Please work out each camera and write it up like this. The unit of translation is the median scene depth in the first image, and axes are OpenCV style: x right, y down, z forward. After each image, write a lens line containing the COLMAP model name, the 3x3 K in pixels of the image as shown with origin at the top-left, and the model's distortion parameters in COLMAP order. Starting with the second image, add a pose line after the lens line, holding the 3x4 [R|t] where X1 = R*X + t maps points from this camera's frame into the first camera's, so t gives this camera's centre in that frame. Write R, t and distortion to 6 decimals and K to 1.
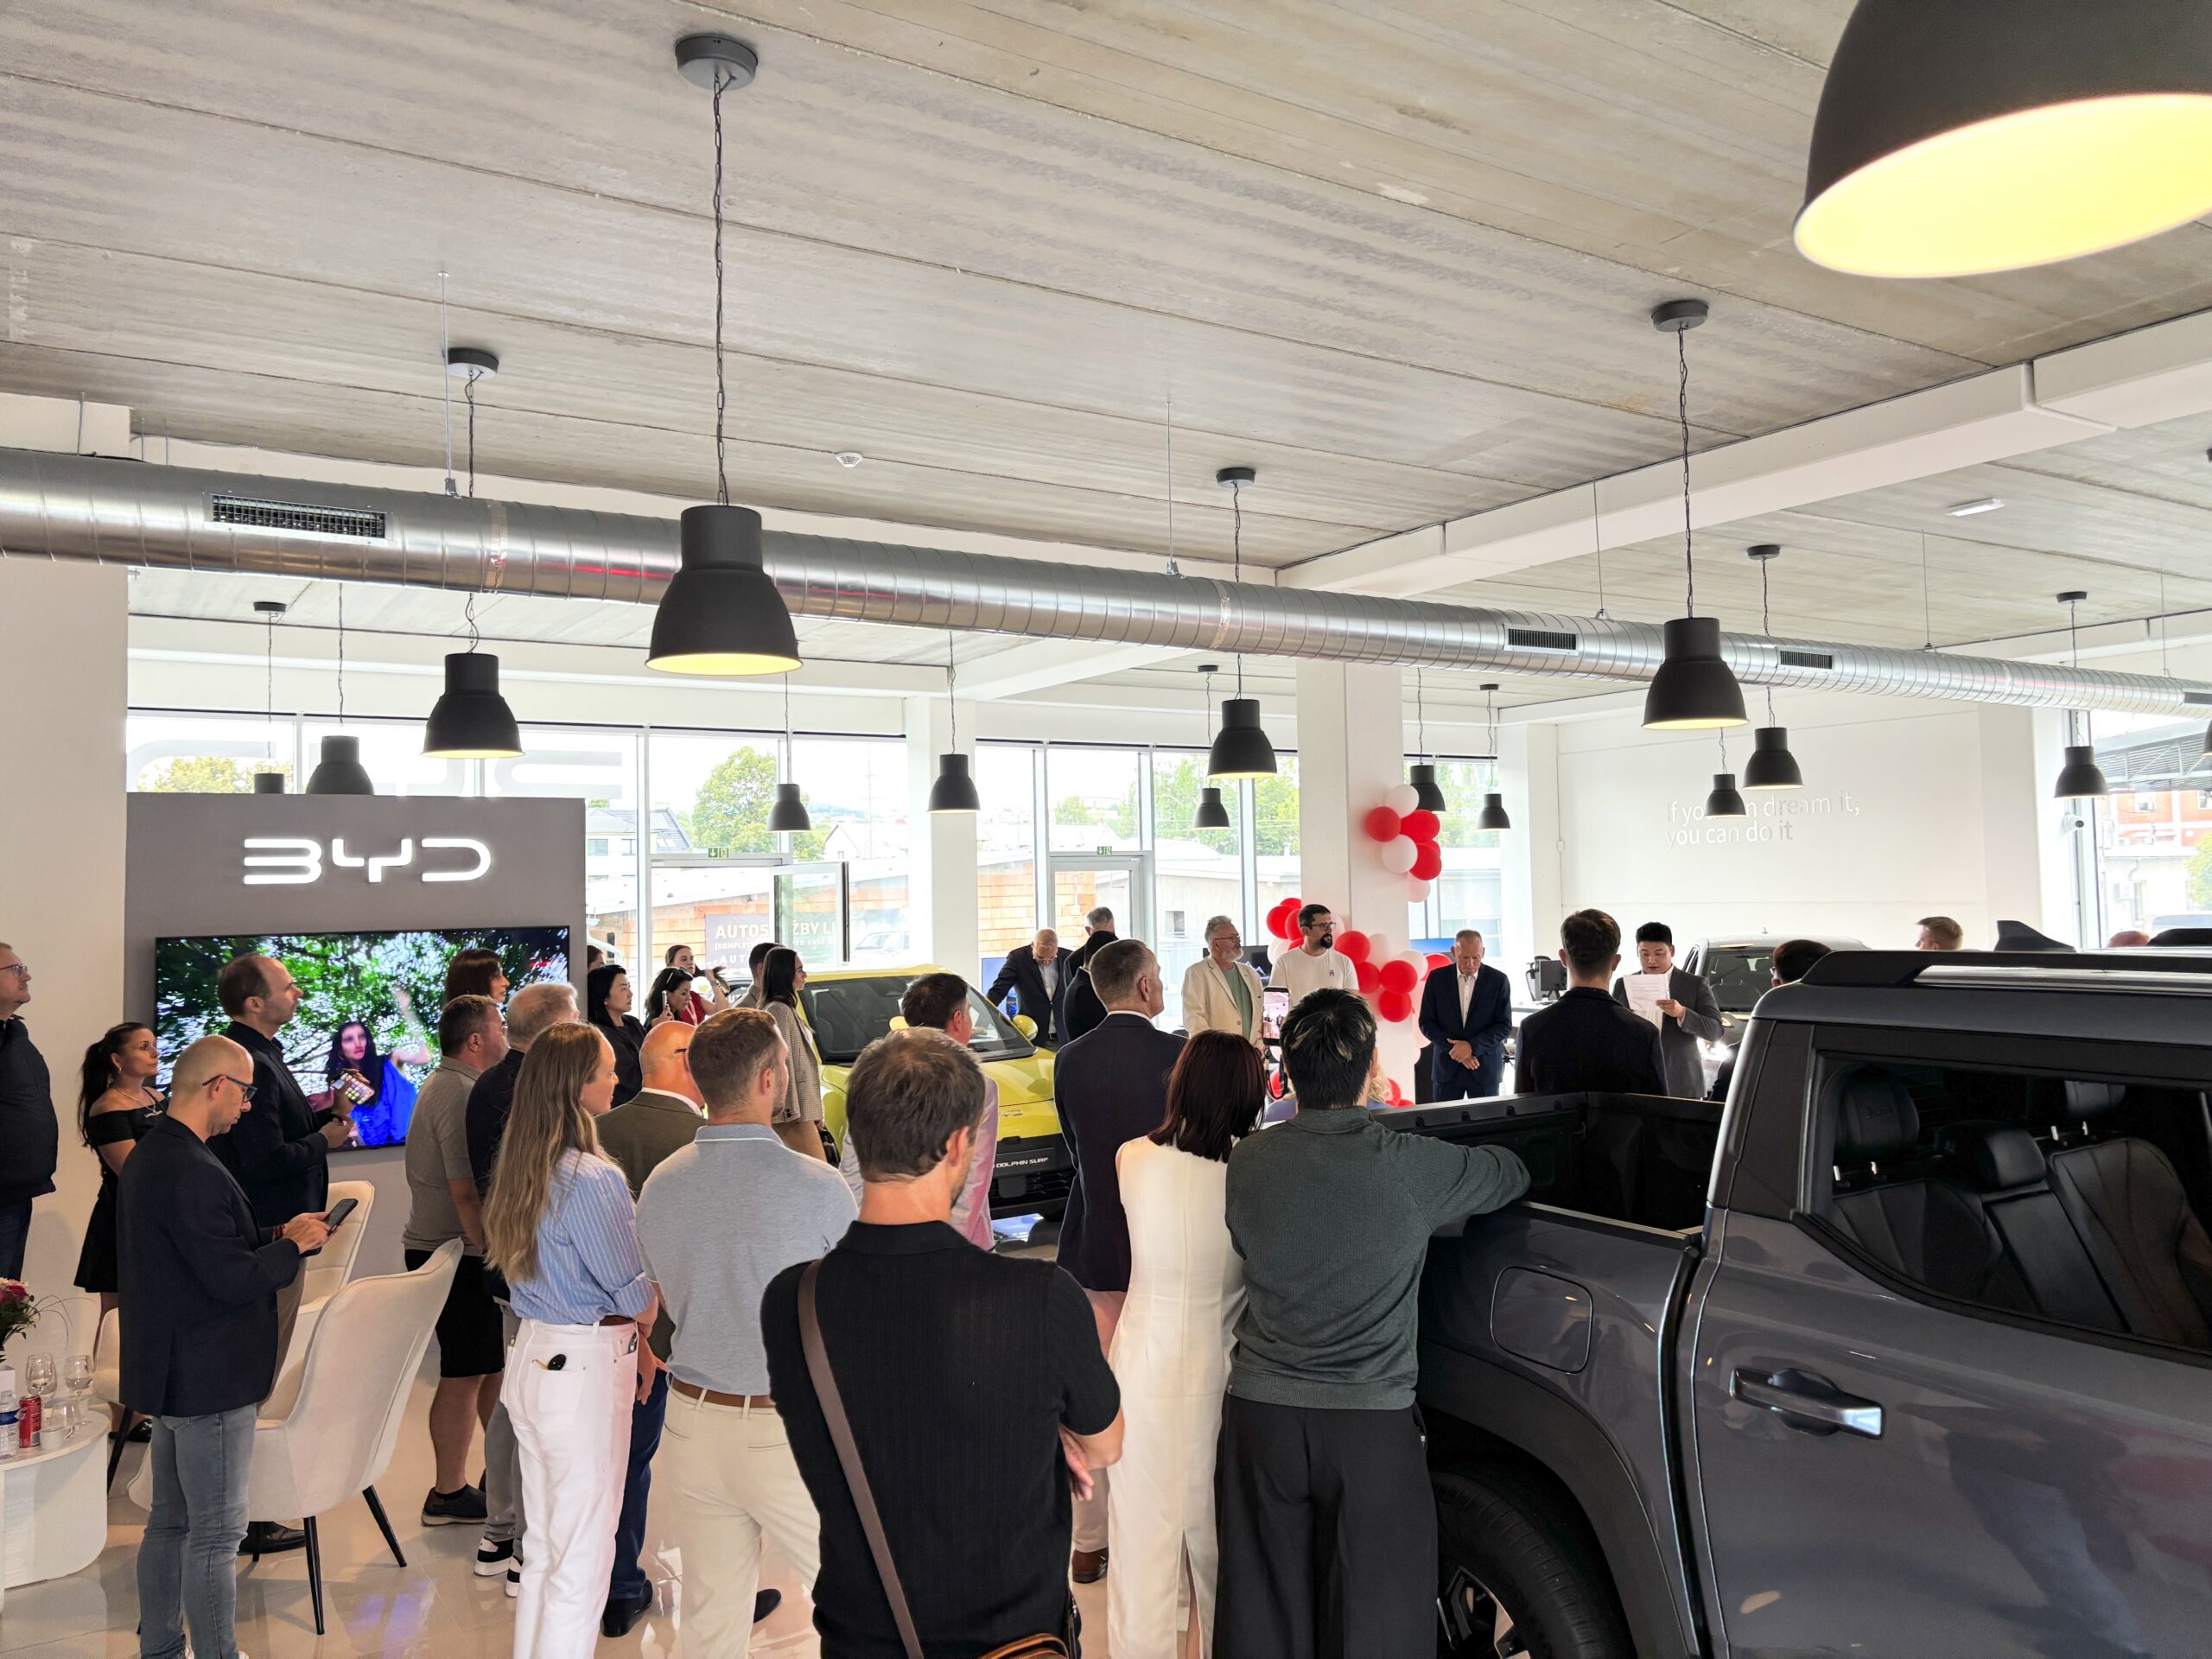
lens RADIAL K [[1642.4, 0, 1104.3], [0, 1642.4, 823.7], [0, 0, 1]] dist [0.073245, 0.001148]
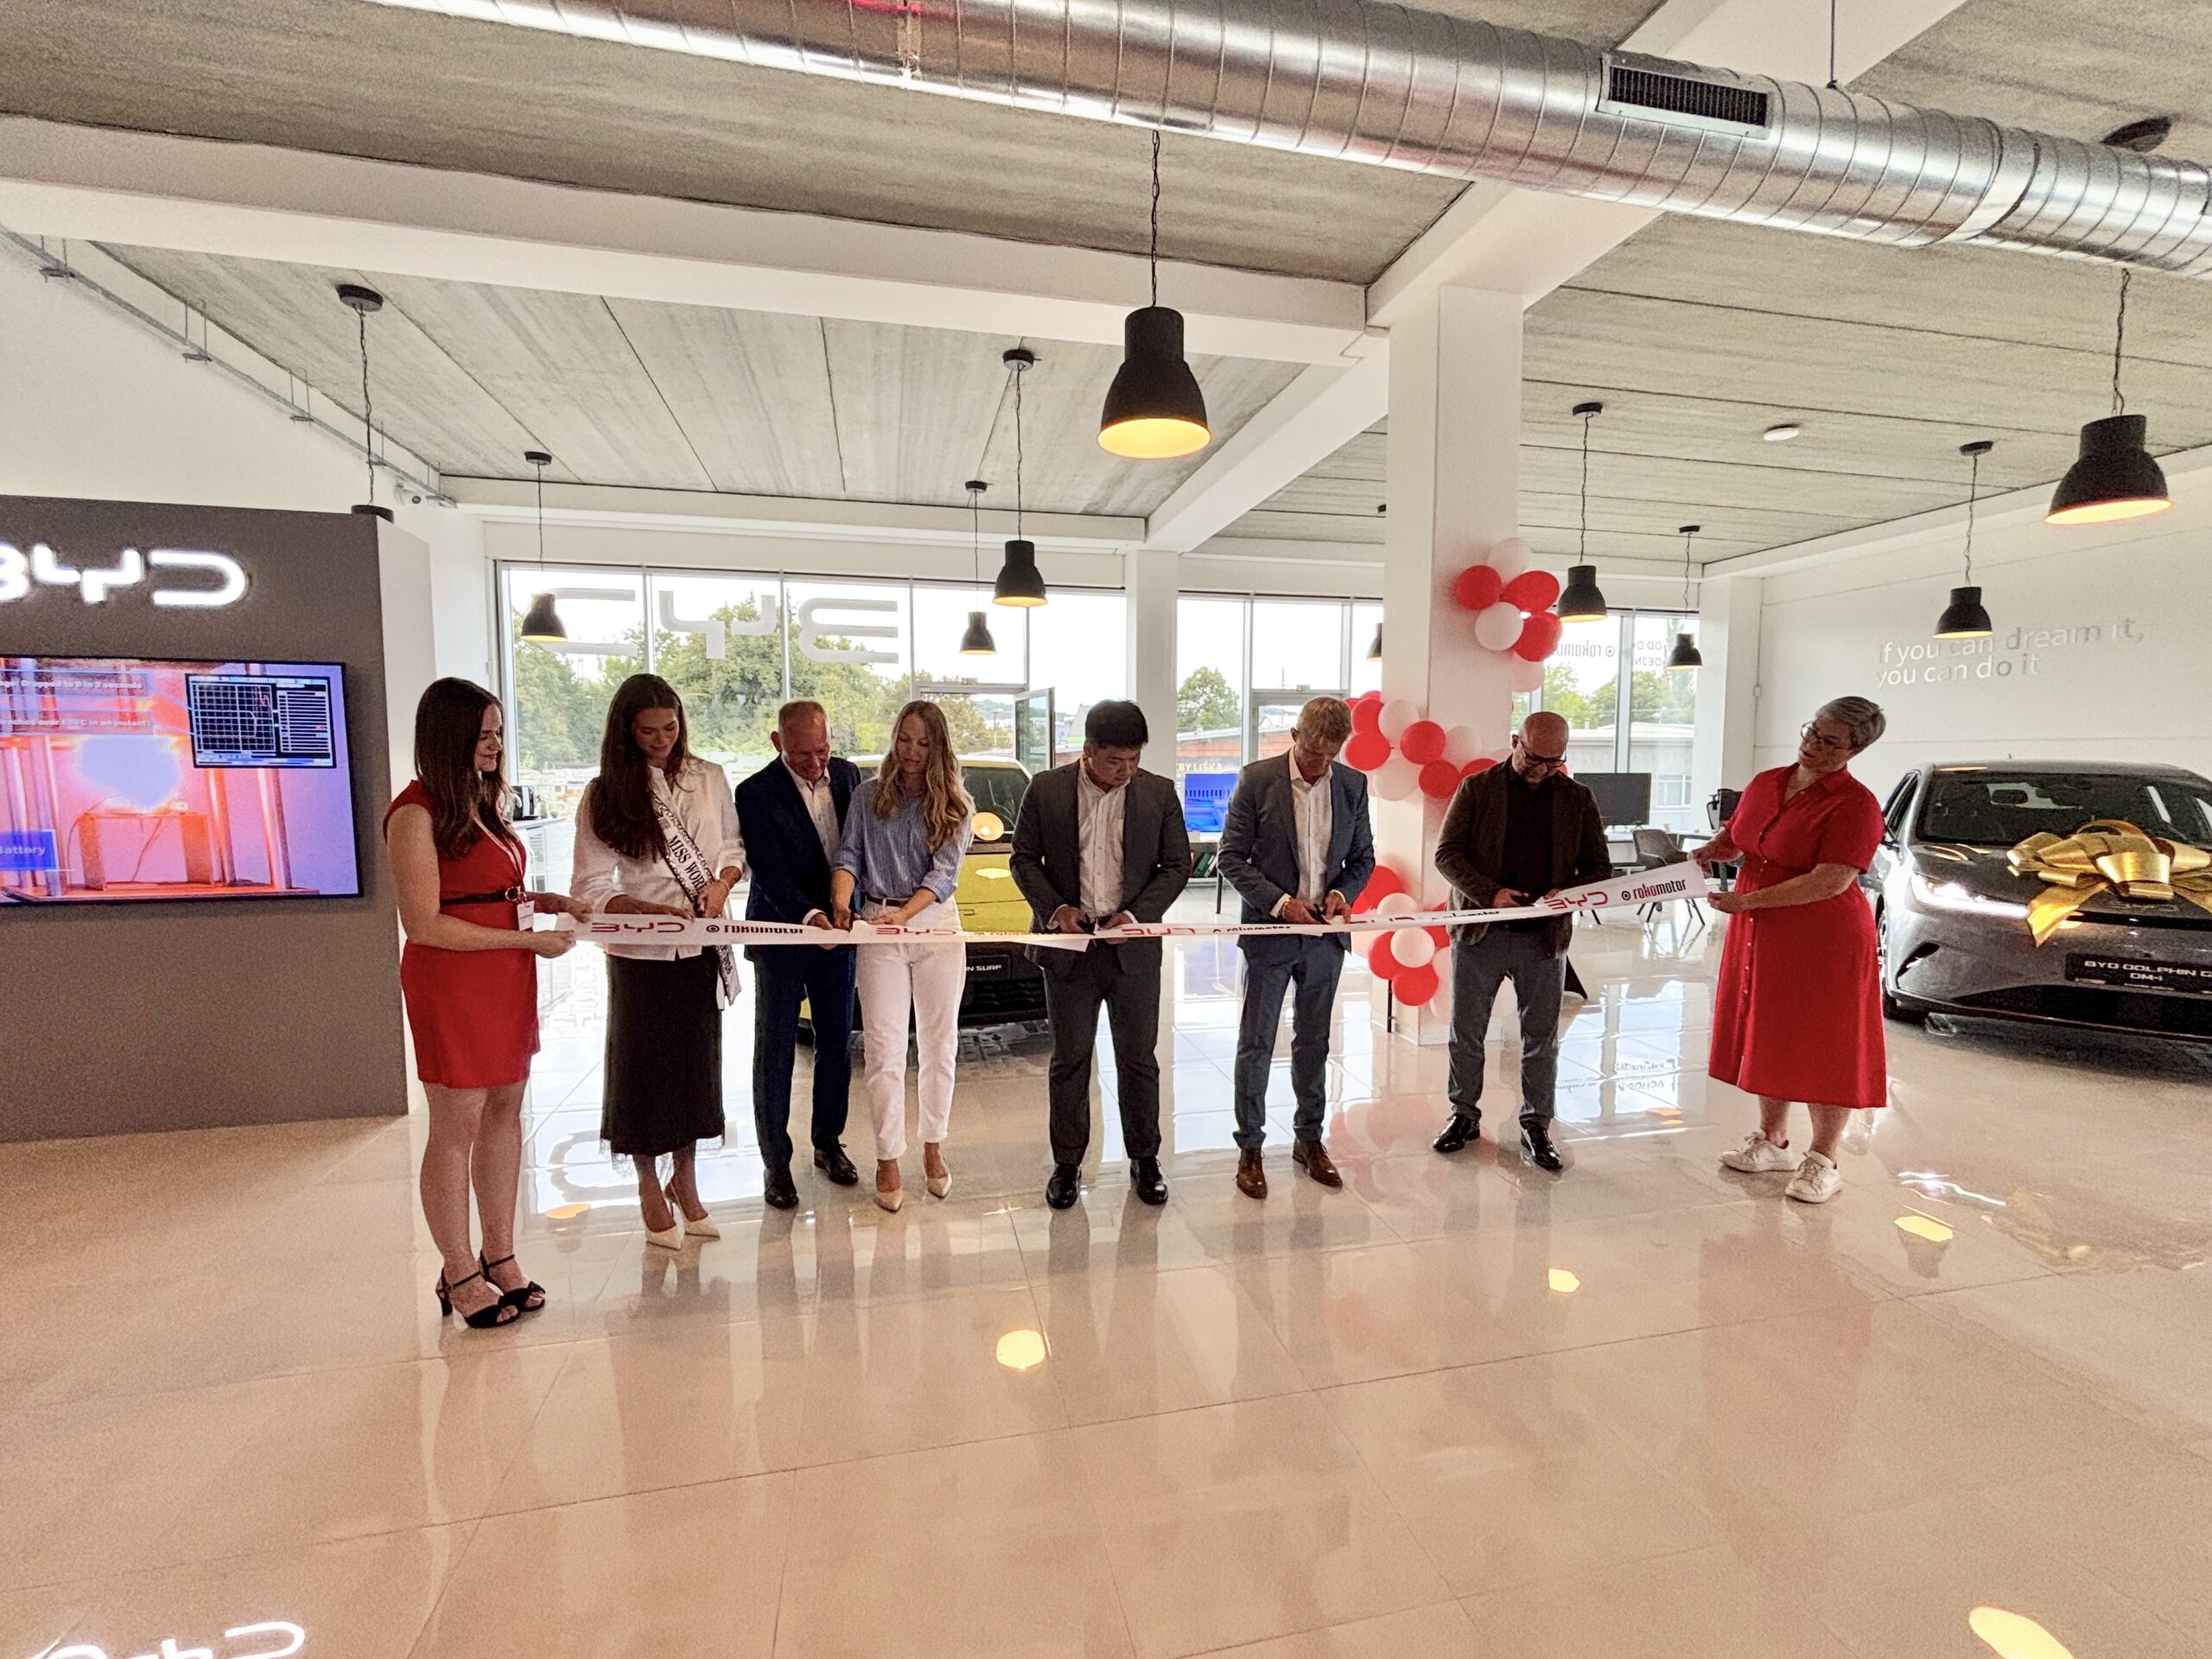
lens RADIAL K [[977.0, 0, 1111.9], [0, 977.0, 846.0], [0, 0, 1]] dist [0.017368, 0.000055]
pose [[0.948966, 0.048310, -0.311658, 0.156306], [-0.007491, 0.991372, 0.130862, 0.063056], [0.315291, -0.121849, 0.941140, 0.479341]]
